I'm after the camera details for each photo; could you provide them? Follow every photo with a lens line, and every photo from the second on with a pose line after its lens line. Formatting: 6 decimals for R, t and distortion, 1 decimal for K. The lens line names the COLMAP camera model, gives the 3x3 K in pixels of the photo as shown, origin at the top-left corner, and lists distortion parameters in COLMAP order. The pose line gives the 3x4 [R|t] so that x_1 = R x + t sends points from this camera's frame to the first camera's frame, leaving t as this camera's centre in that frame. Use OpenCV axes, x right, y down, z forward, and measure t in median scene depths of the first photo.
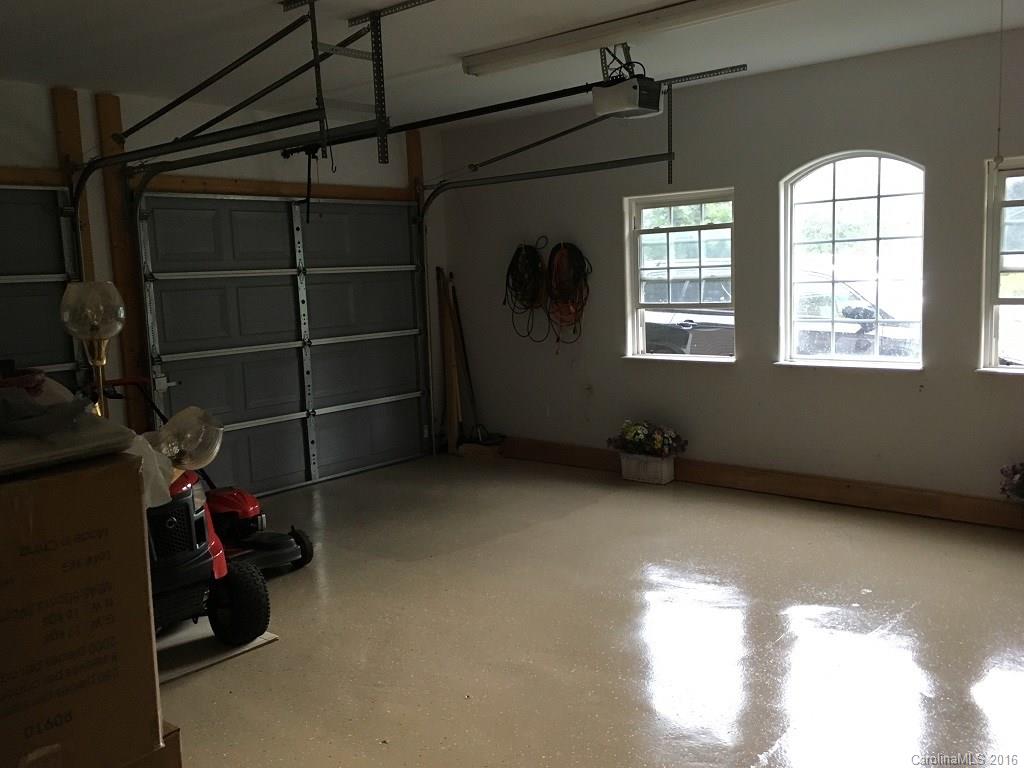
lens RADIAL K [[920.6, 0, 517.1], [0, 920.6, 383.2], [0, 0, 1]] dist [0.078089, -0.098879]
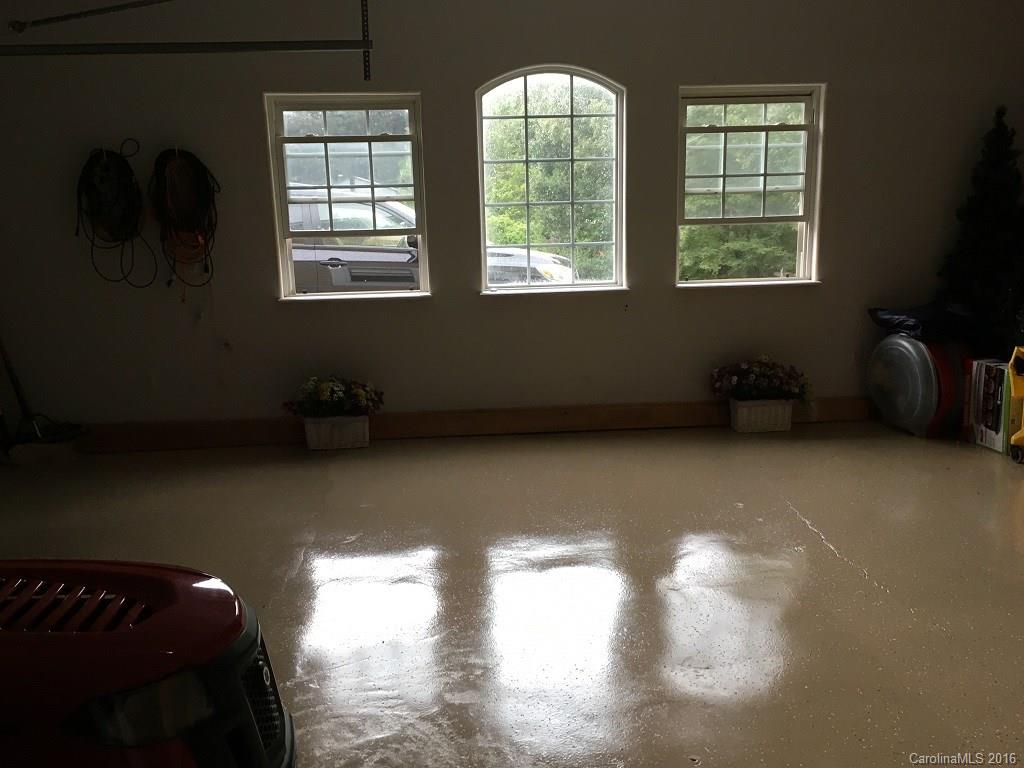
lens RADIAL K [[920.6, 0, 517.2], [0, 920.6, 386.9], [0, 0, 1]] dist [0.078089, -0.098879]
pose [[0.698107, -0.134257, 0.703293, -0.322695], [0.082958, 0.990814, 0.106798, -0.022959], [-0.711171, -0.016212, 0.702832, 0.301668]]
